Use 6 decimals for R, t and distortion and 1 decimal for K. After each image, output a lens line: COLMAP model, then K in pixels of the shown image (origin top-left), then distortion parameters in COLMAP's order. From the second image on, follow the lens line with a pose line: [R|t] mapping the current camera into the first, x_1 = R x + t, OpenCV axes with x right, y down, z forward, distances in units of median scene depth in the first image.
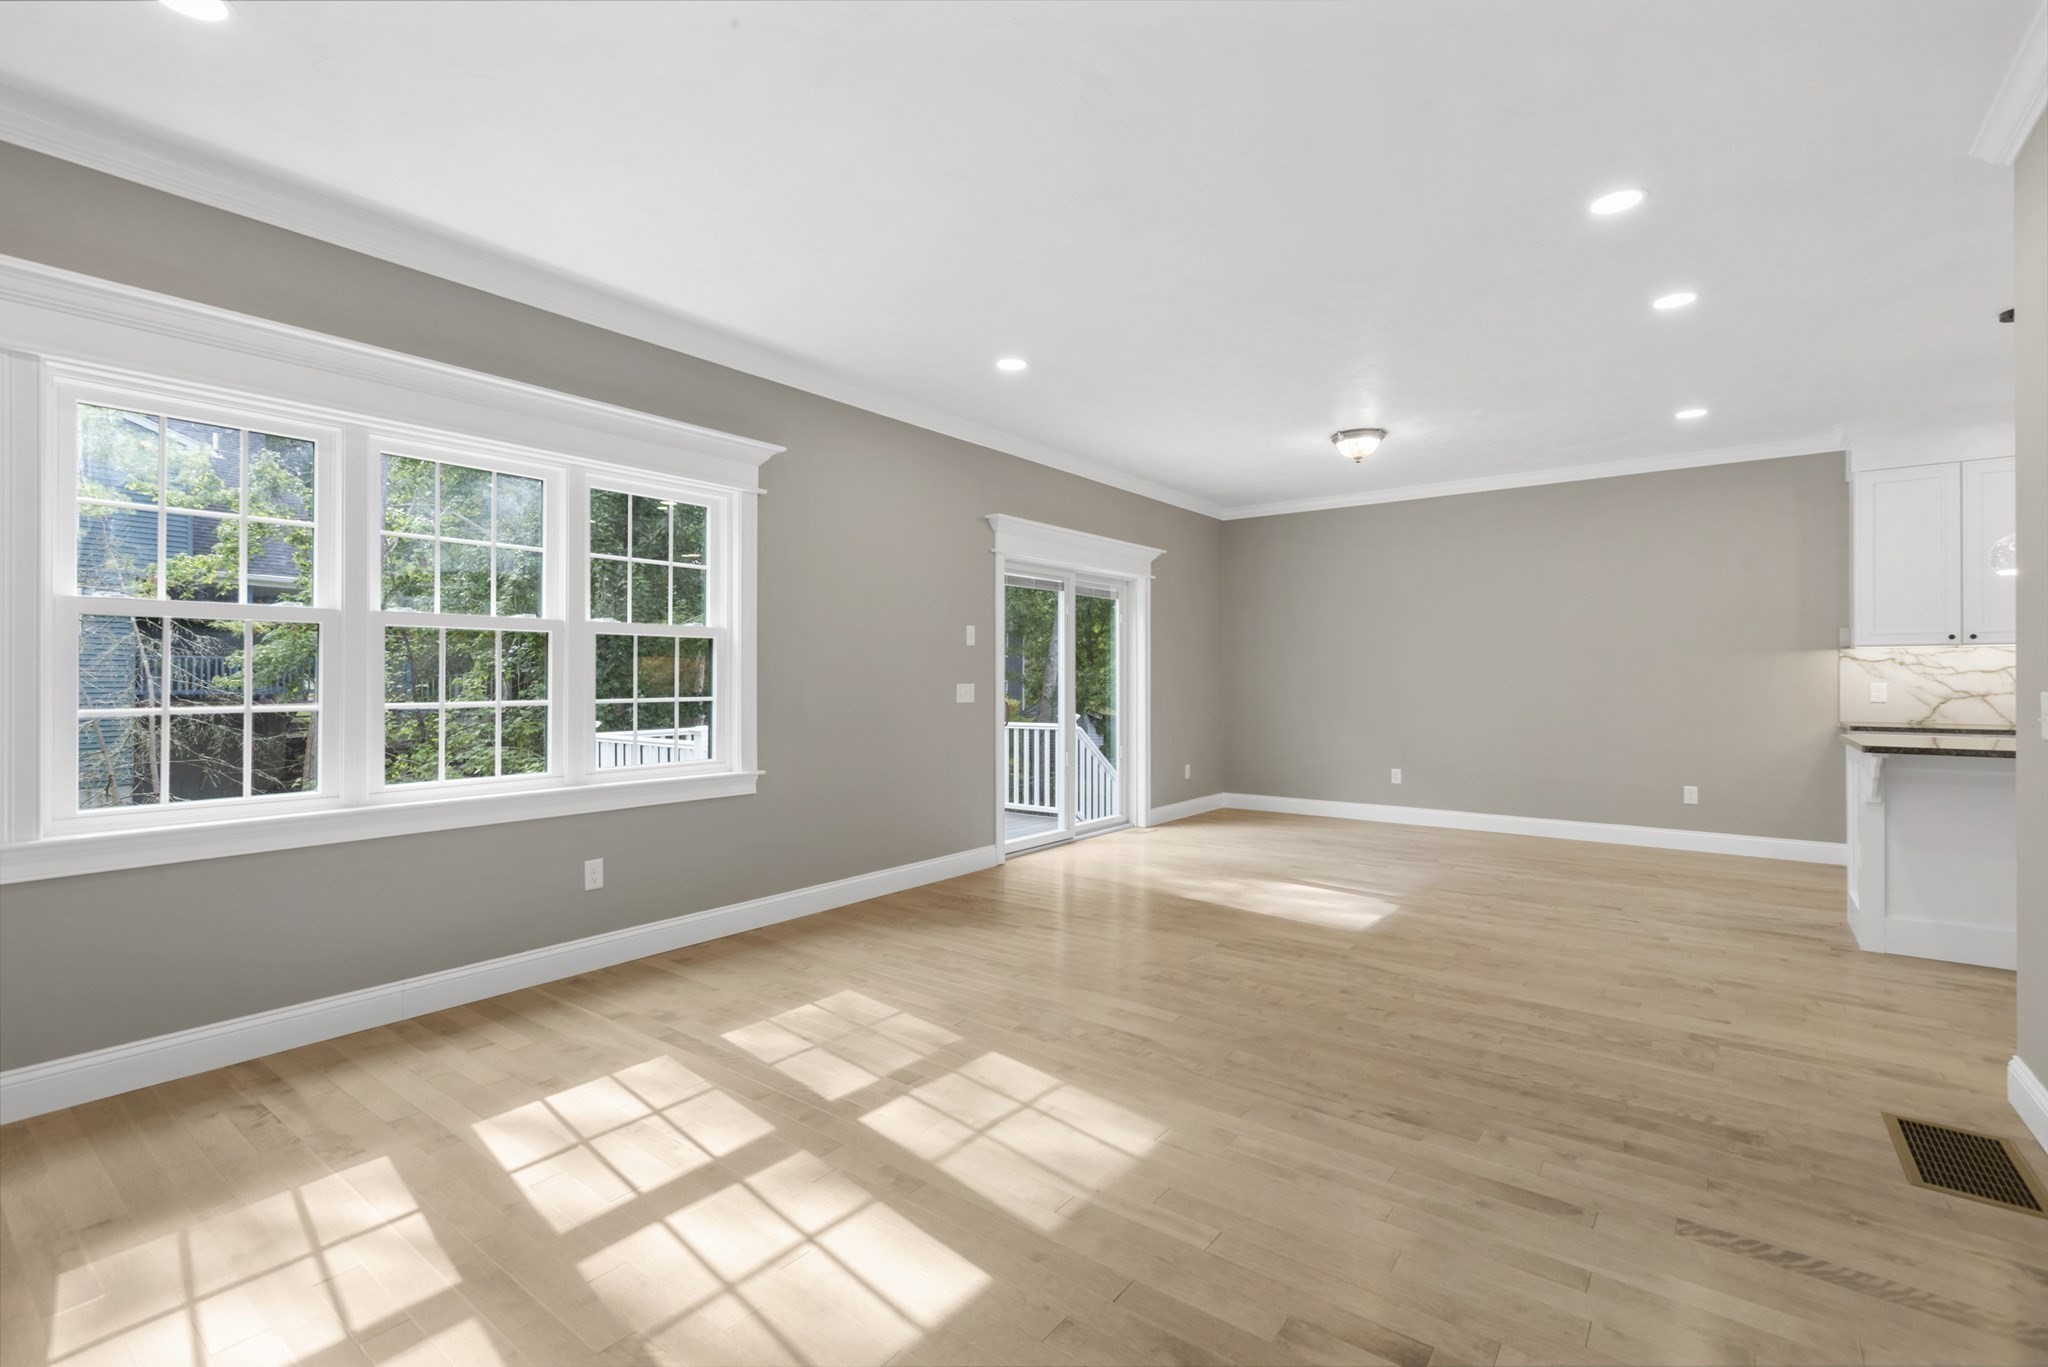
lens RADIAL K [[915.9, 0, 1020.5], [0, 915.9, 675.1], [0, 0, 1]] dist [0.001199, 0.000023]
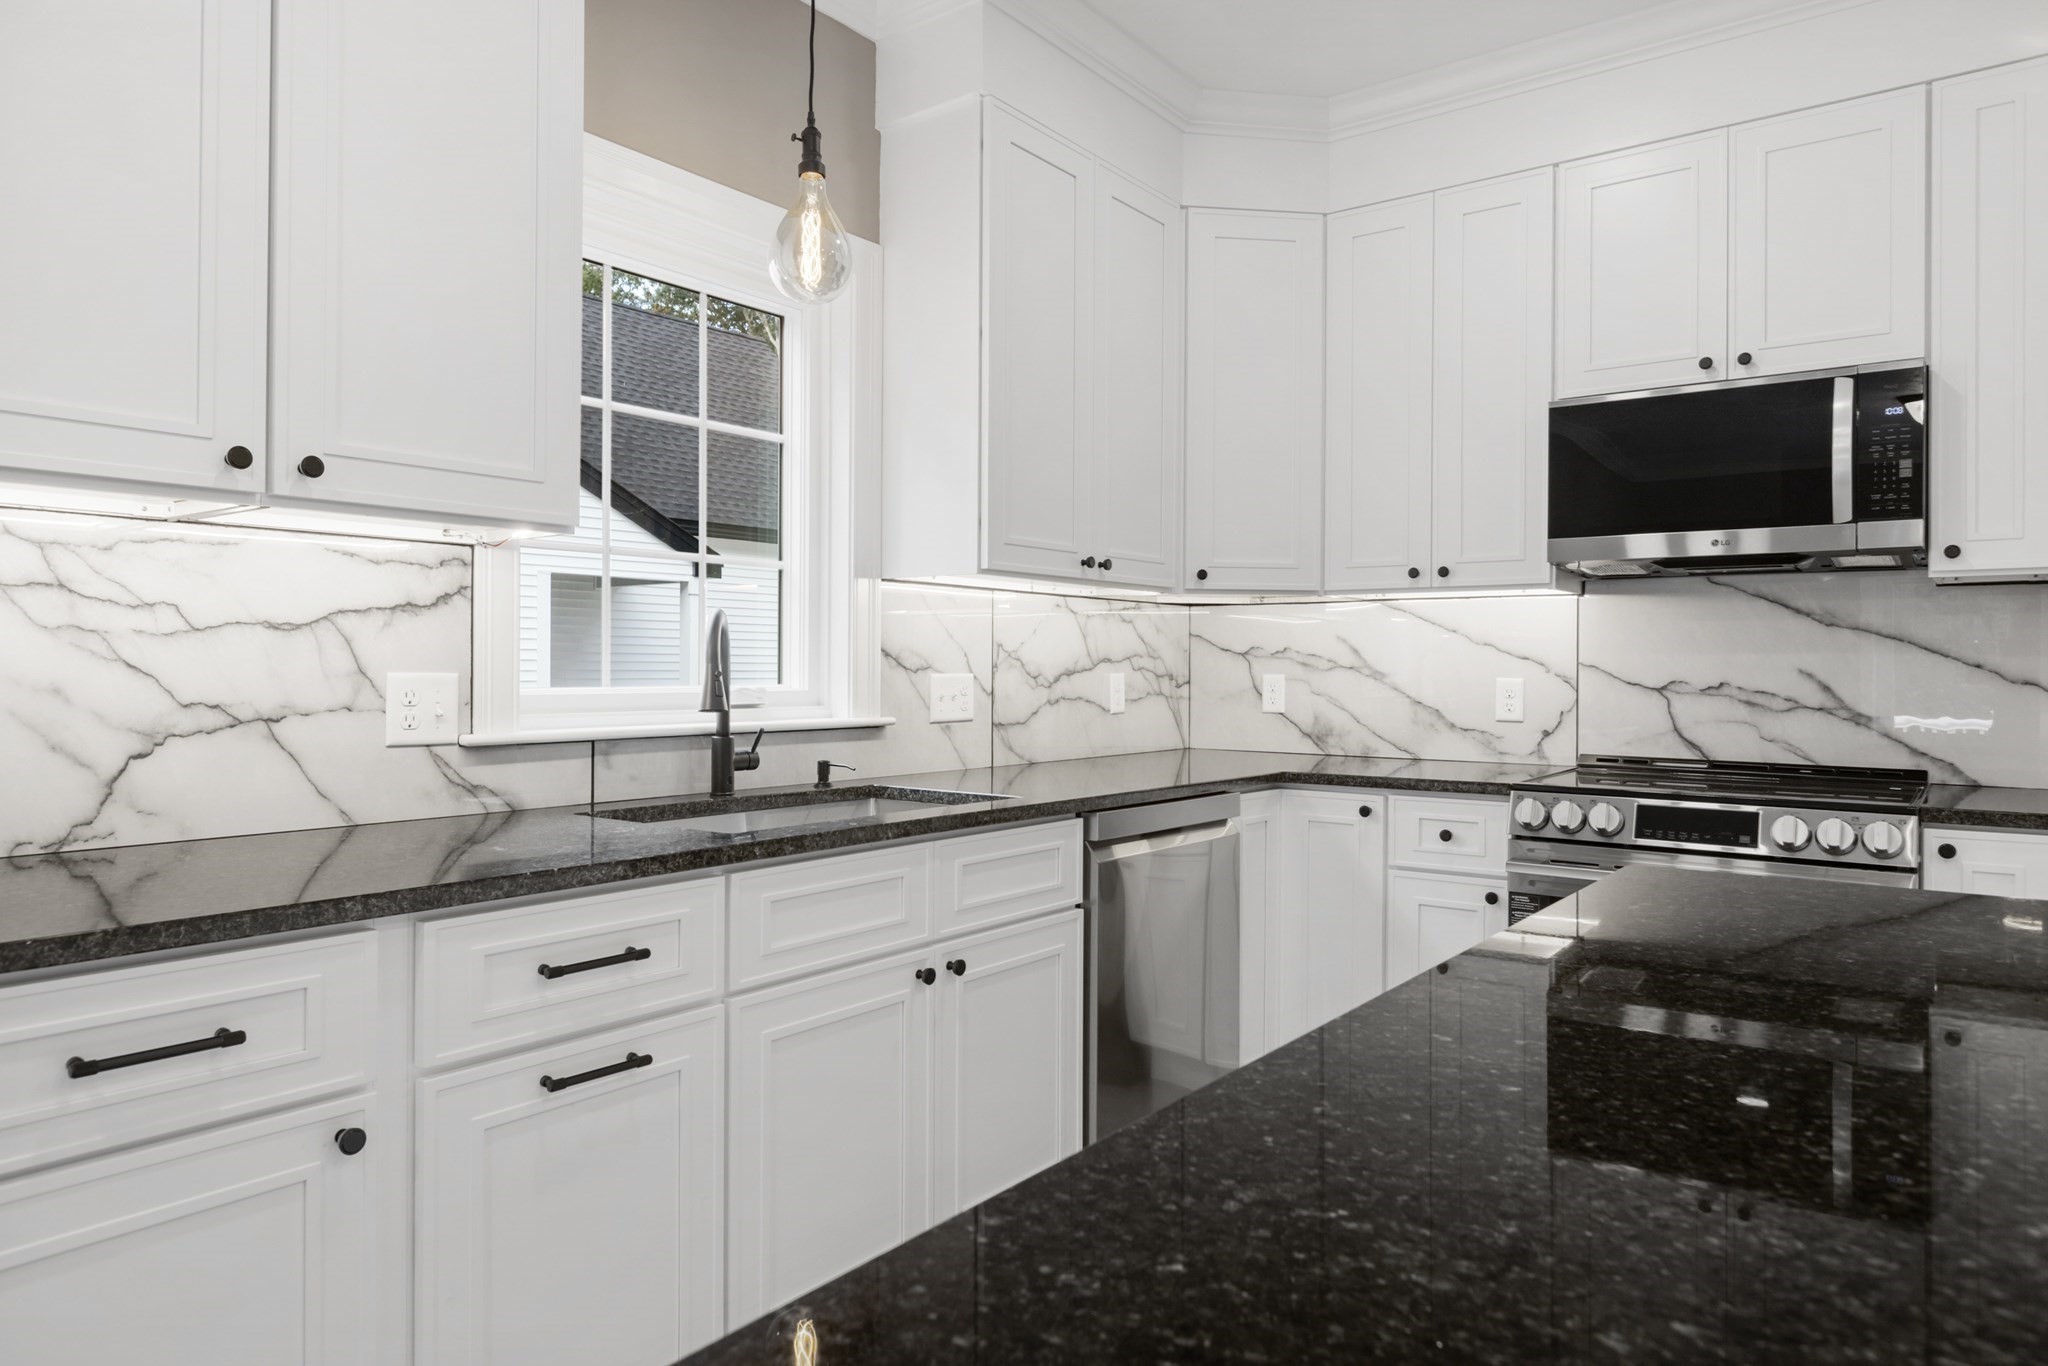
lens RADIAL K [[1277.9, 0, 1027.9], [0, 1277.9, 670.1], [0, 0, 1]] dist [-0.003113, 0.000256]
pose [[-0.007719, -0.001164, 0.999970, 0.923362], [-0.008152, 0.999966, 0.001101, 0.008517], [-0.999937, -0.008143, -0.007728, 1.056803]]
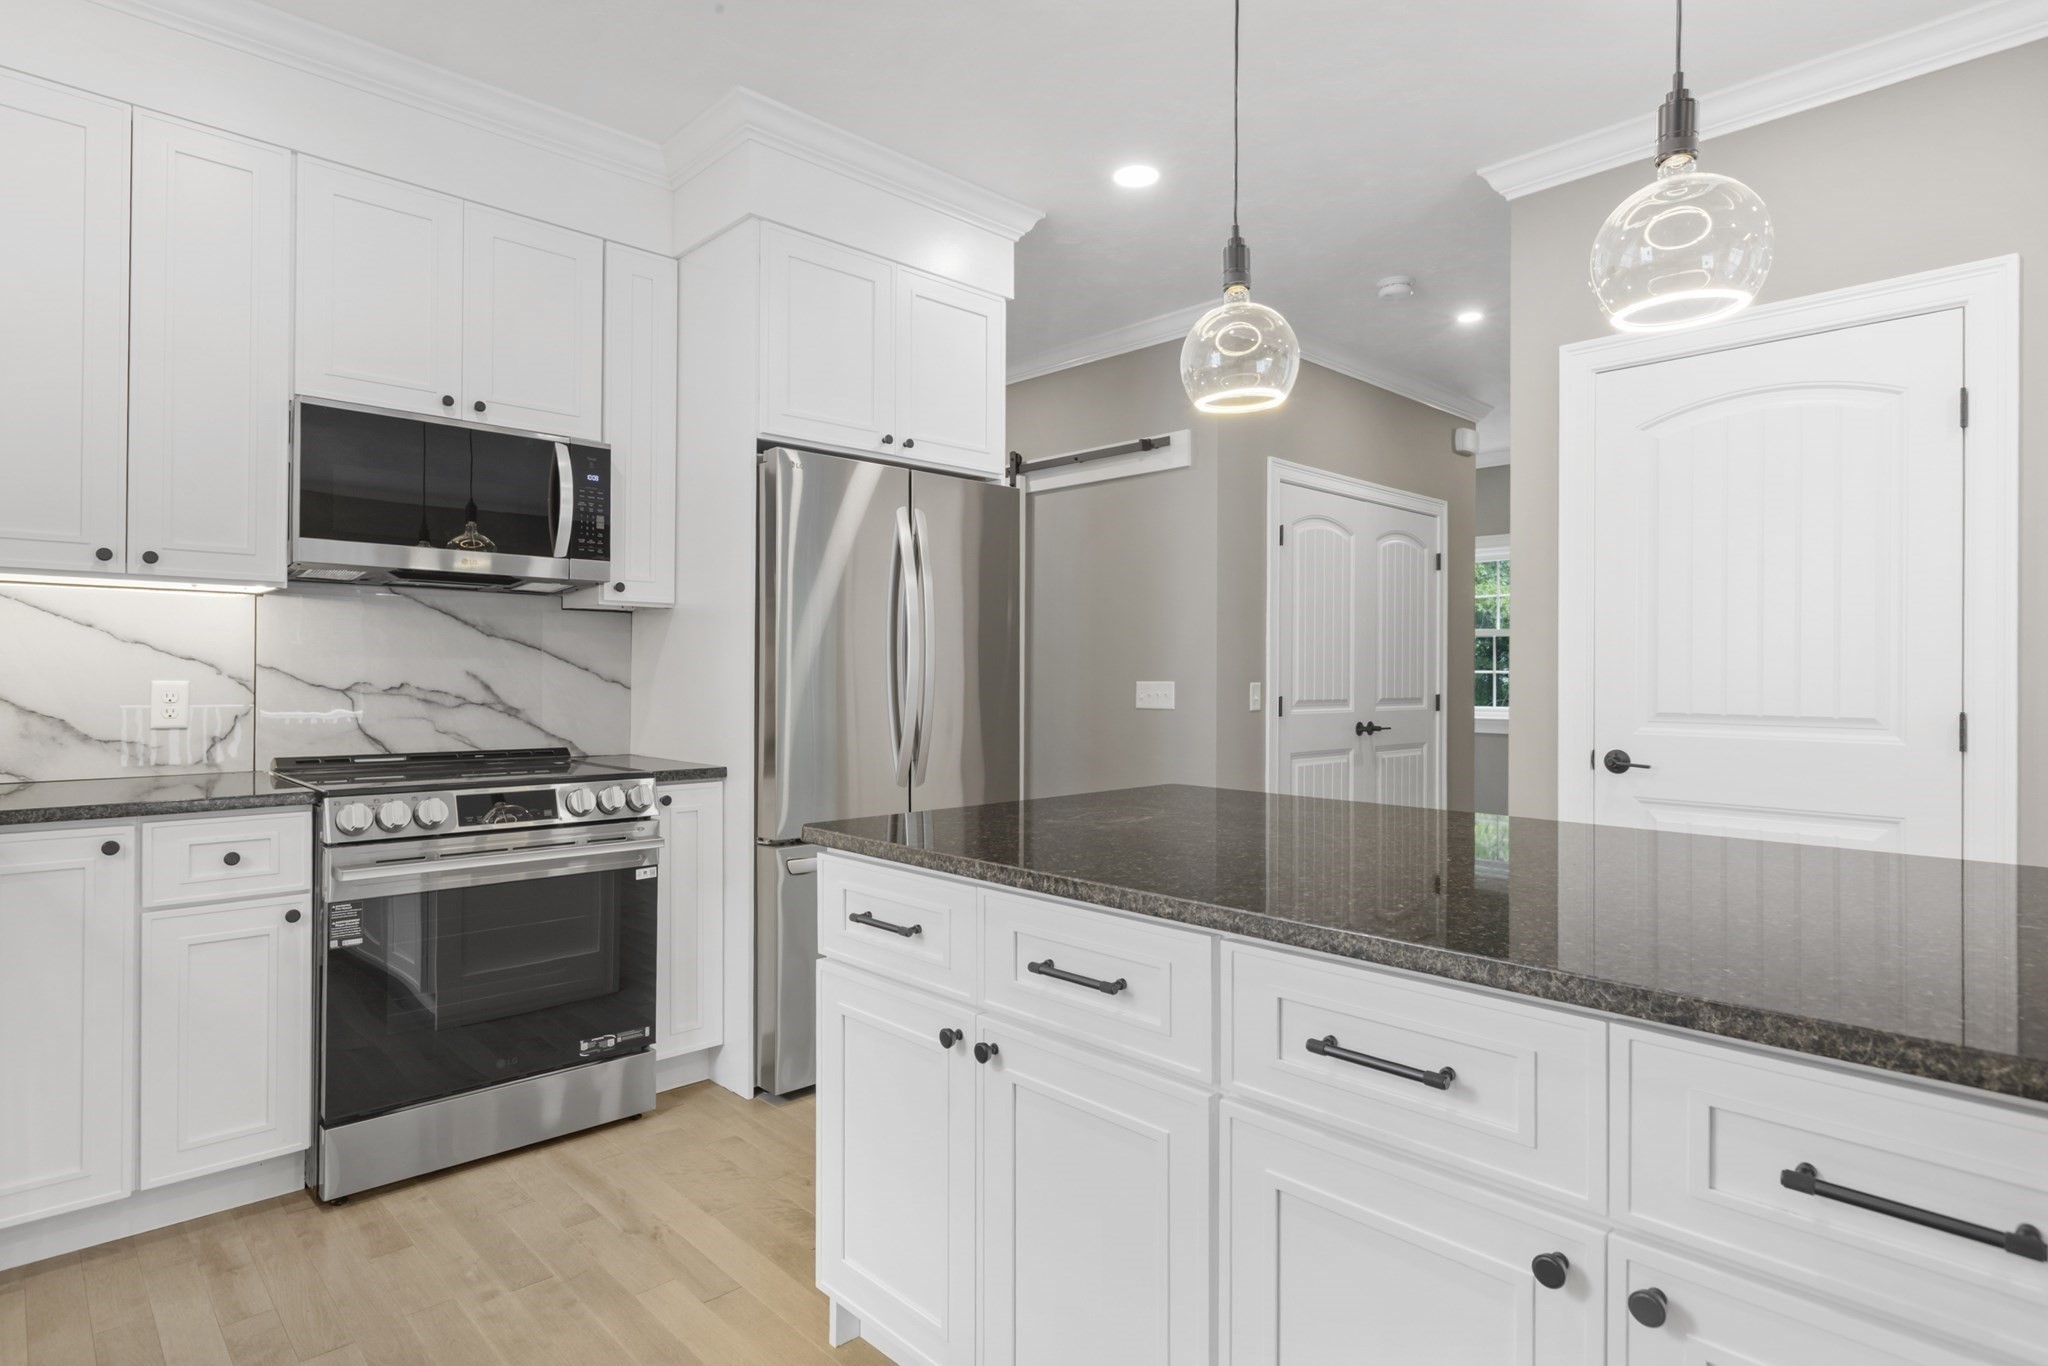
lens RADIAL K [[1089.4, 0, 1017.0], [0, 1089.4, 671.9], [0, 0, 1]] dist [0.000712, -0.001005]
pose [[-0.987534, -0.004479, 0.157342, 1.175319], [-0.005627, 0.999961, -0.006854, 0.008591], [-0.157305, -0.007654, -0.987520, 1.301123]]
